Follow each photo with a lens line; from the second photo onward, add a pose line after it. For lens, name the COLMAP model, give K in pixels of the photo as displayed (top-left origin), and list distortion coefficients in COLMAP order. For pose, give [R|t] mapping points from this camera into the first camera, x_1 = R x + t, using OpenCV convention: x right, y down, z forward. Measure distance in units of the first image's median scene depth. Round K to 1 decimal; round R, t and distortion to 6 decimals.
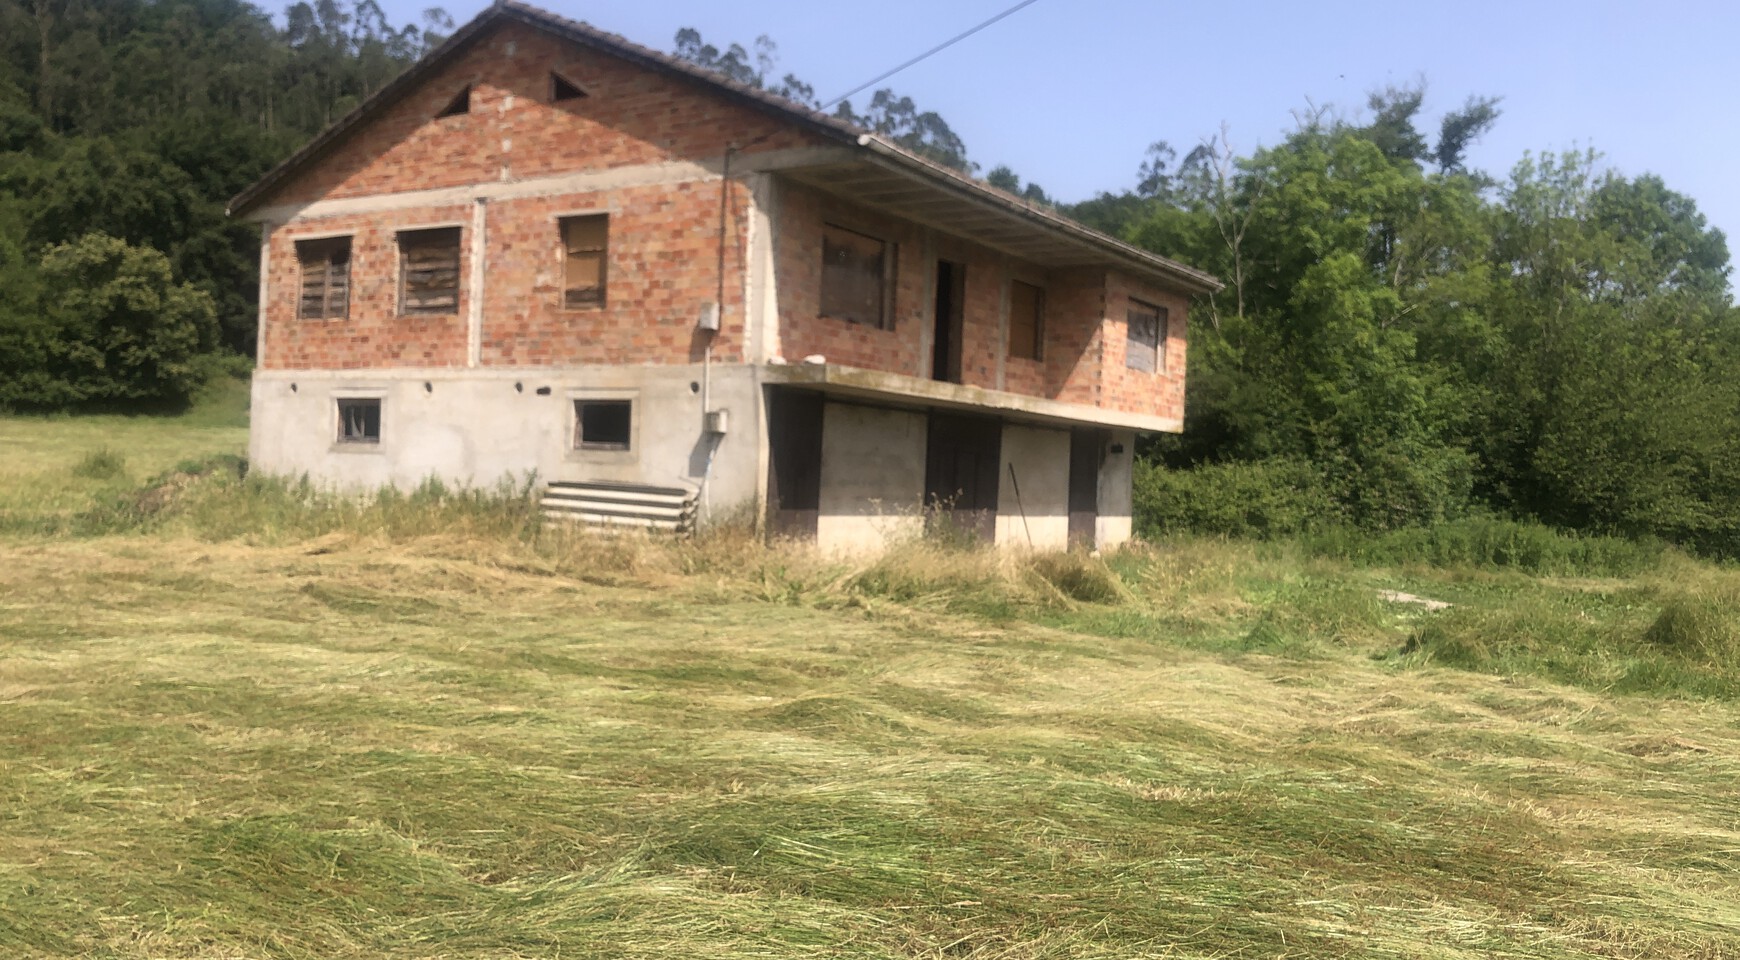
lens RADIAL K [[1432.3, 0, 868.9], [0, 1432.3, 487.7], [0, 0, 1]] dist [0.004888, 0.002030]
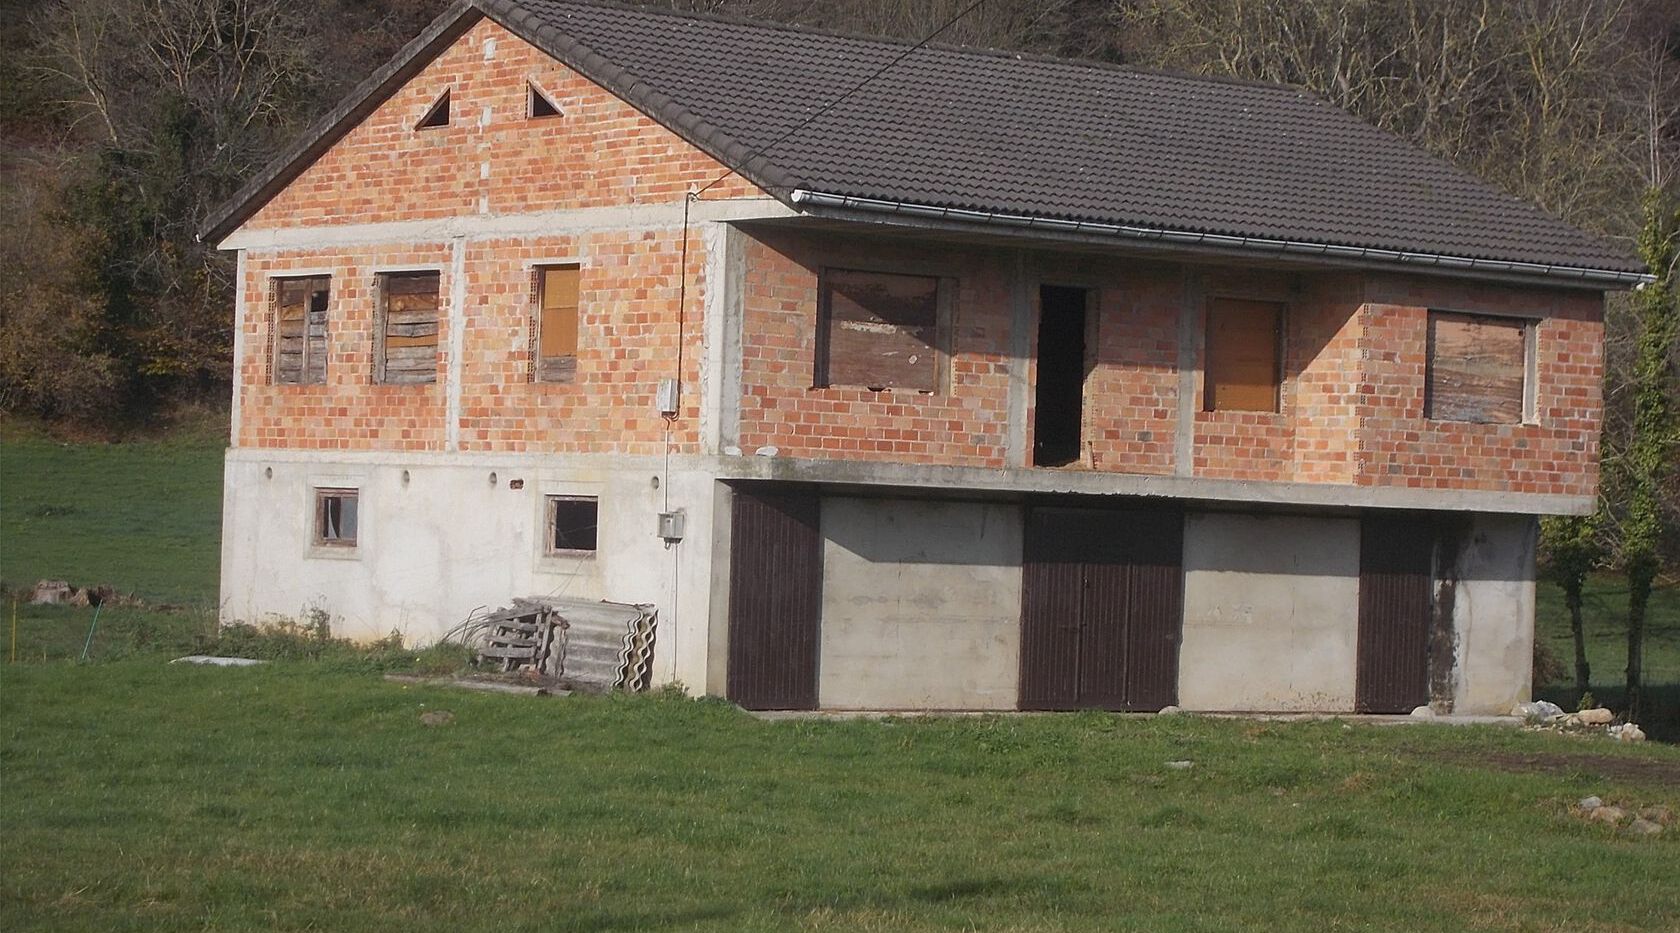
lens RADIAL K [[4223.0, 0, 840.0], [0, 4223.0, 466.5], [0, 0, 1]] dist [0.064053, 0.325426]
pose [[0.938666, -0.012836, -0.344588, 0.689455], [0.001409, 0.999441, -0.033391, 0.001392], [0.344824, 0.030858, 0.938160, -1.047304]]
